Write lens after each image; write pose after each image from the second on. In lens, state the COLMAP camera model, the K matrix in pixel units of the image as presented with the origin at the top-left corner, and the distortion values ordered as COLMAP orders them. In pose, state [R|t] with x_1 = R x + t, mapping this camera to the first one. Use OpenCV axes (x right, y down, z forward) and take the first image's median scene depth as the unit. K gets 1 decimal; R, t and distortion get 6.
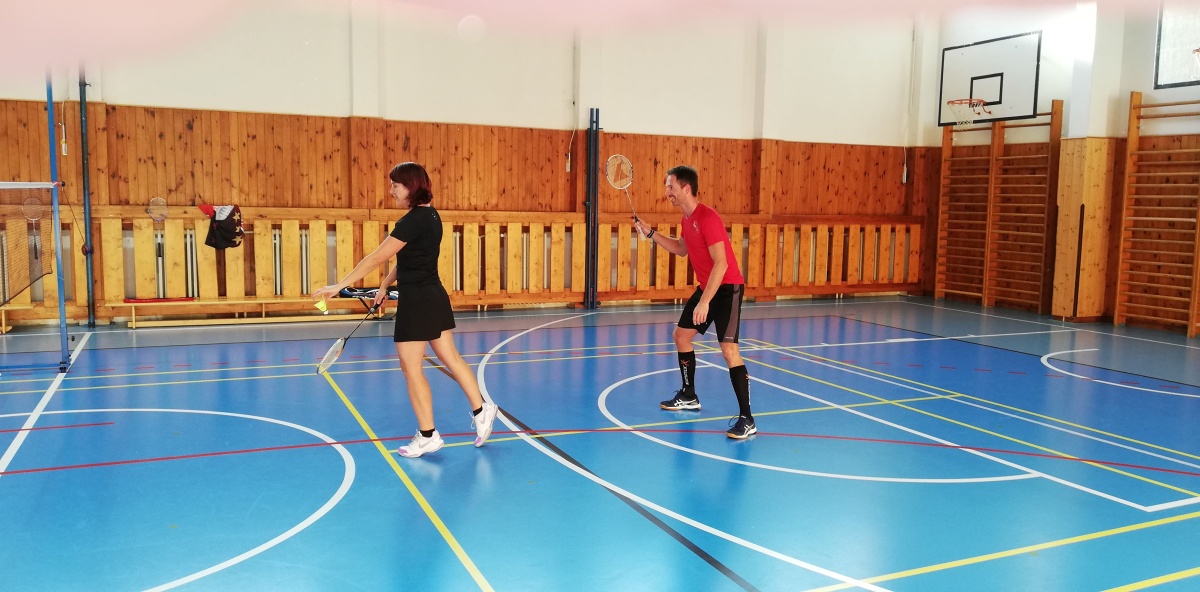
lens RADIAL K [[902.1, 0, 602.1], [0, 902.1, 296.0], [0, 0, 1]] dist [0.052048, -0.068465]
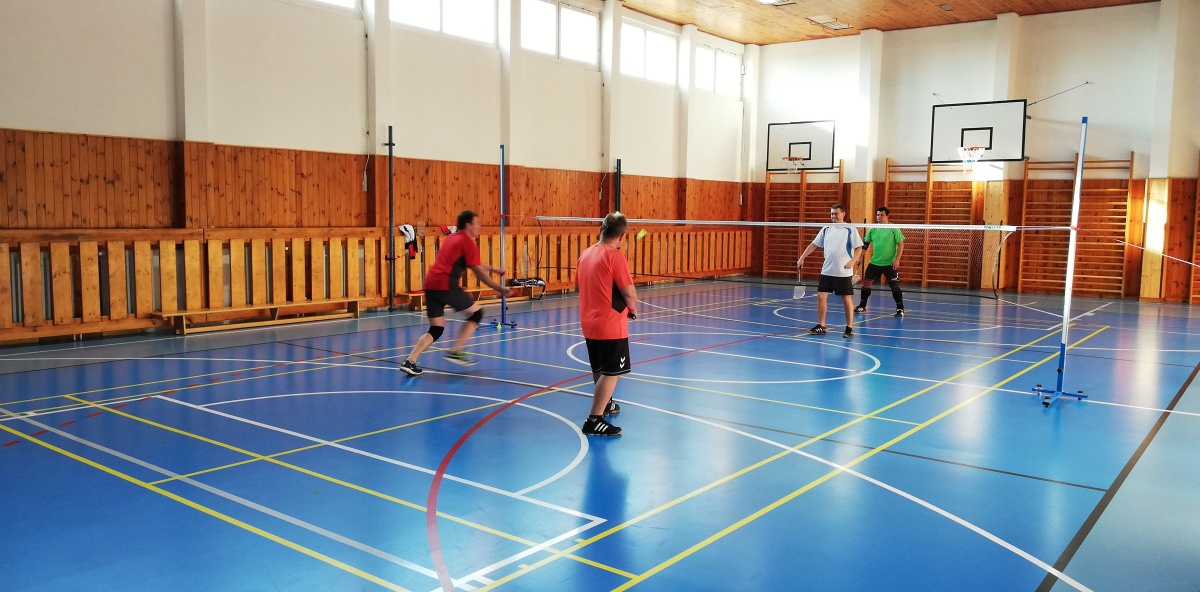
lens RADIAL K [[902.1, 0, 600.4], [0, 902.1, 285.2], [0, 0, 1]] dist [0.052048, -0.068465]
pose [[0.884371, -0.044565, 0.464652, -0.805071], [0.055407, 0.998417, -0.009699, 0.021332], [-0.463484, 0.034323, 0.885440, -0.359679]]
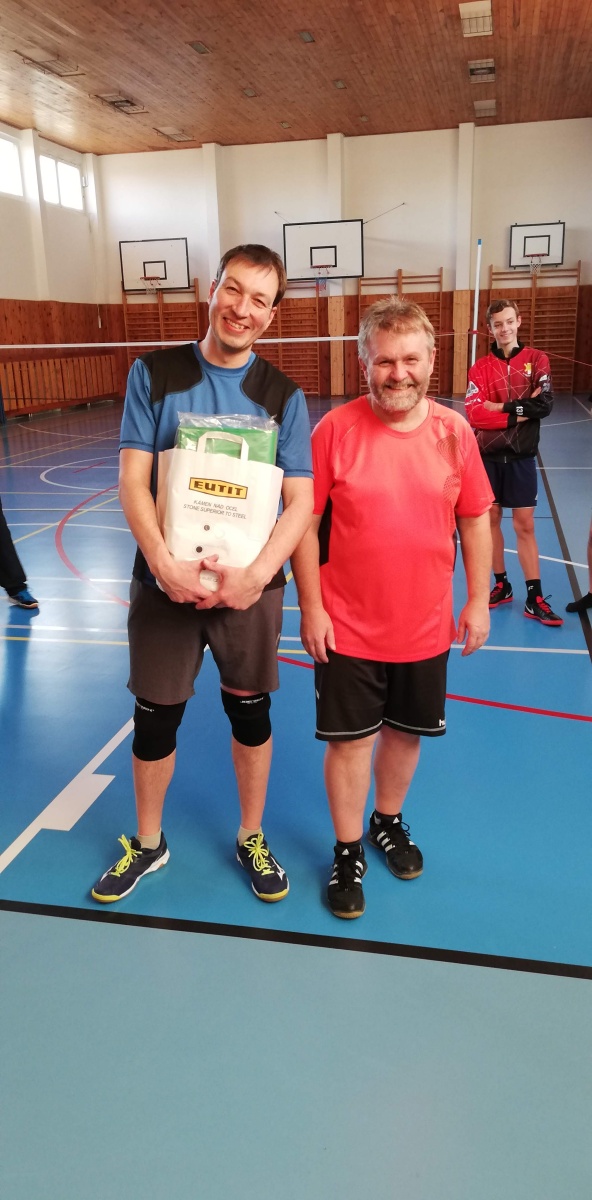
lens RADIAL K [[902.1, 0, 300.7], [0, 902.1, 601.5], [0, 0, 1]] dist [0.052048, -0.068465]
pose [[0.597164, -0.264139, 0.757380, -1.002983], [0.131726, 0.963699, 0.232233, 0.015446], [-0.791229, -0.038914, 0.610281, -0.328156]]
